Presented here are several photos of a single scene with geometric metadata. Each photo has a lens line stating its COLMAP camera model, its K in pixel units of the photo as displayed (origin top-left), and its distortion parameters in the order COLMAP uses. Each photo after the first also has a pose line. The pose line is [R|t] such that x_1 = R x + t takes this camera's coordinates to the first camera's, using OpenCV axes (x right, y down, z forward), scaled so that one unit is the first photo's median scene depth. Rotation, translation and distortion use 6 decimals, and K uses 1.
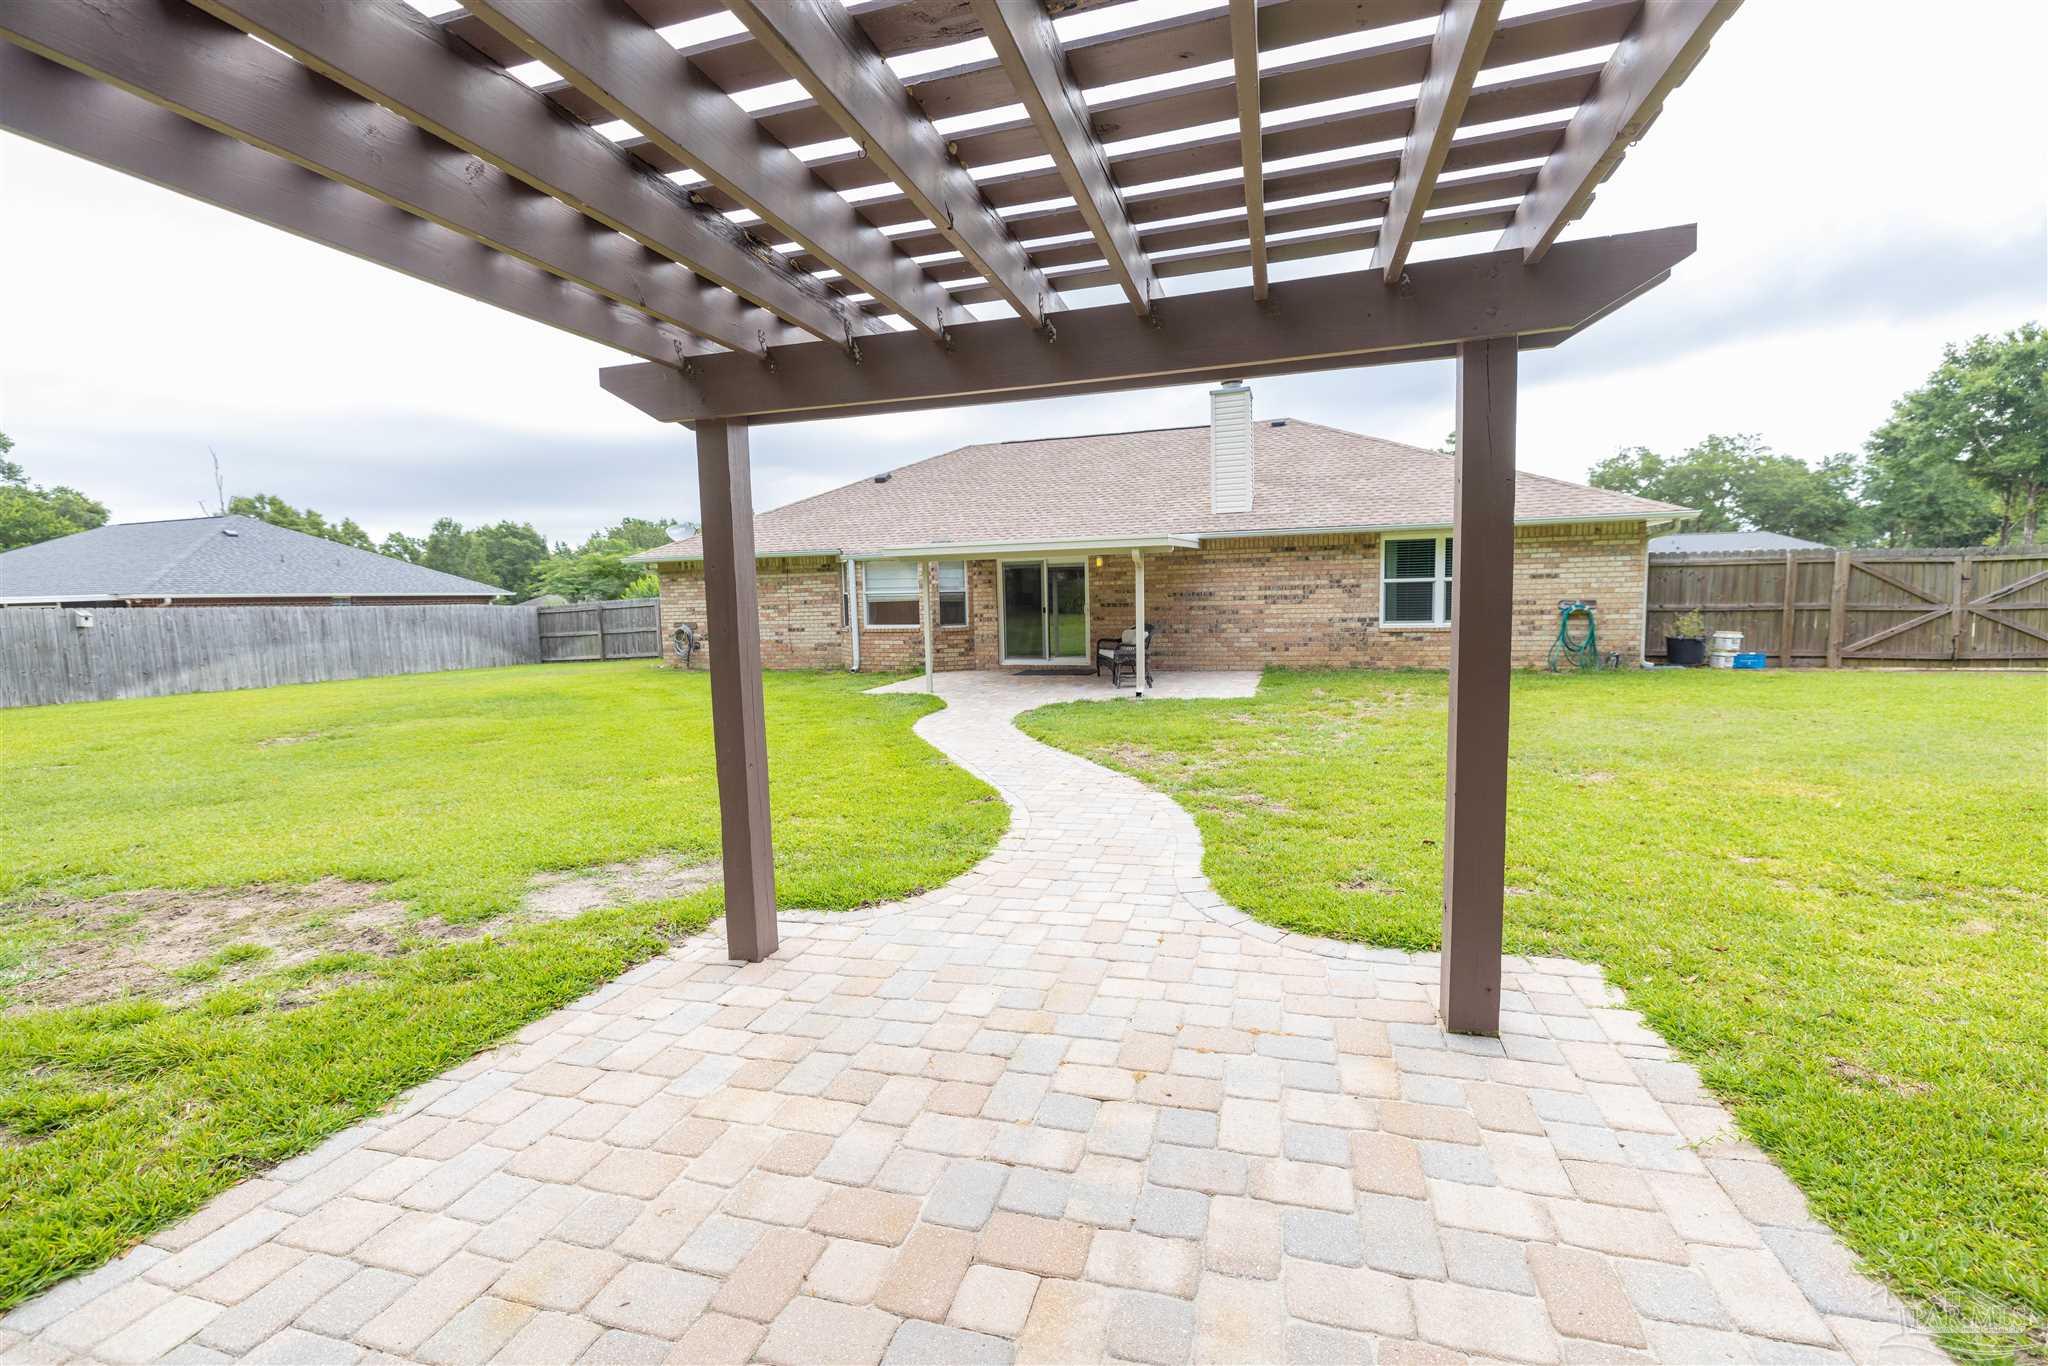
lens RADIAL K [[861.5, 0, 1024.0], [0, 861.5, 683.0], [0, 0, 1]] dist [-0.000227, -0.000015]
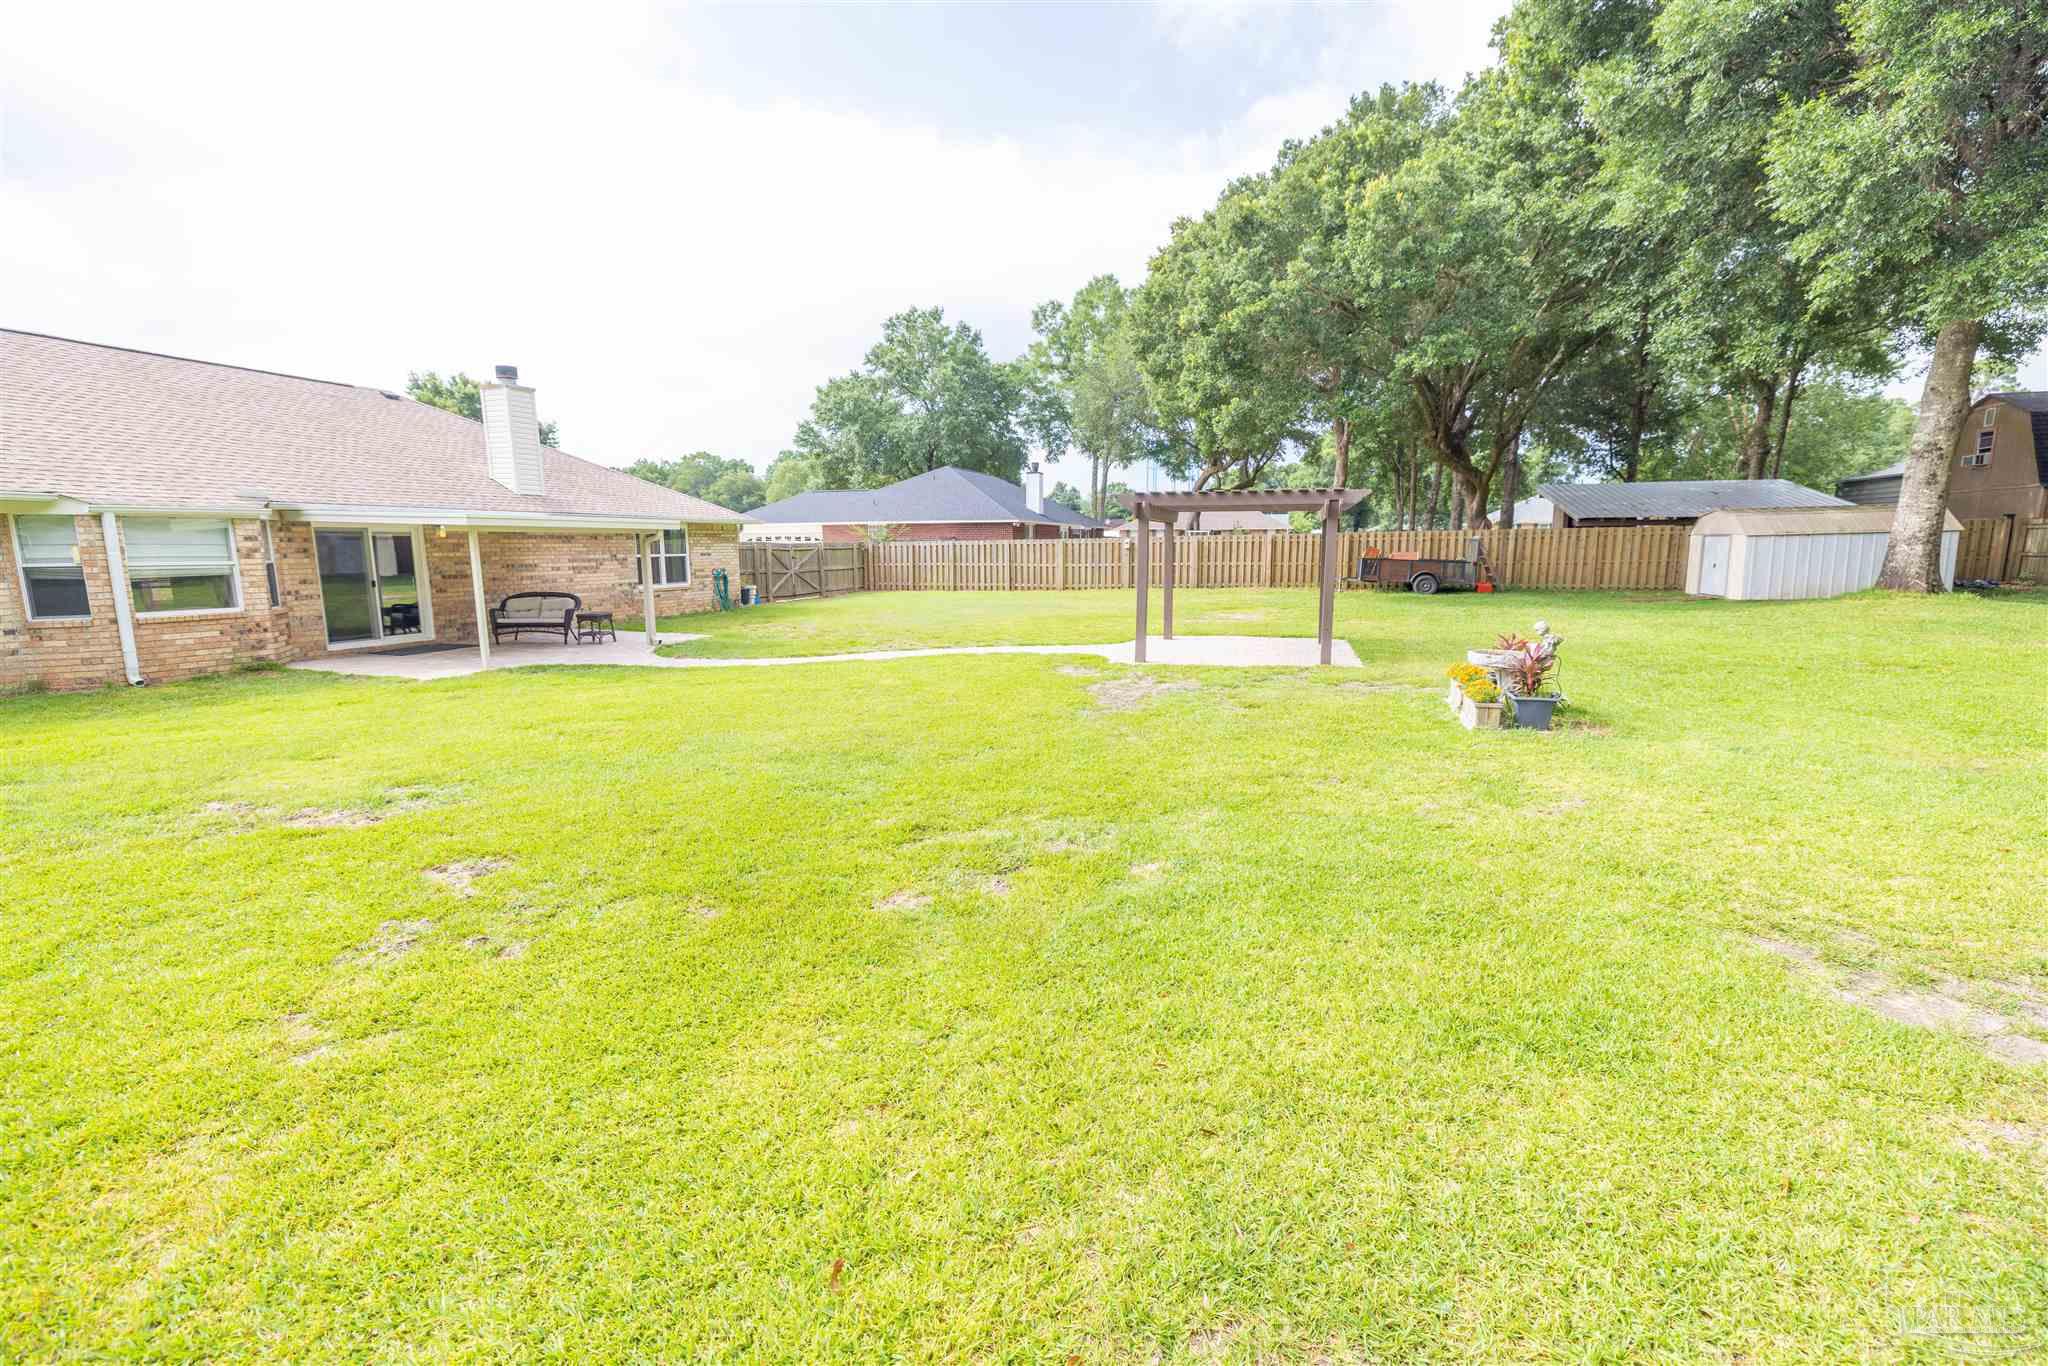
lens RADIAL K [[861.5, 0, 1024.0], [0, 861.5, 683.0], [0, 0, 1]] dist [-0.000227, -0.000015]
pose [[-0.003589, -0.136597, 0.990620, -1.068225], [0.102898, 0.985318, 0.136239, -0.042993], [-0.994685, 0.102422, 0.010519, 0.398223]]
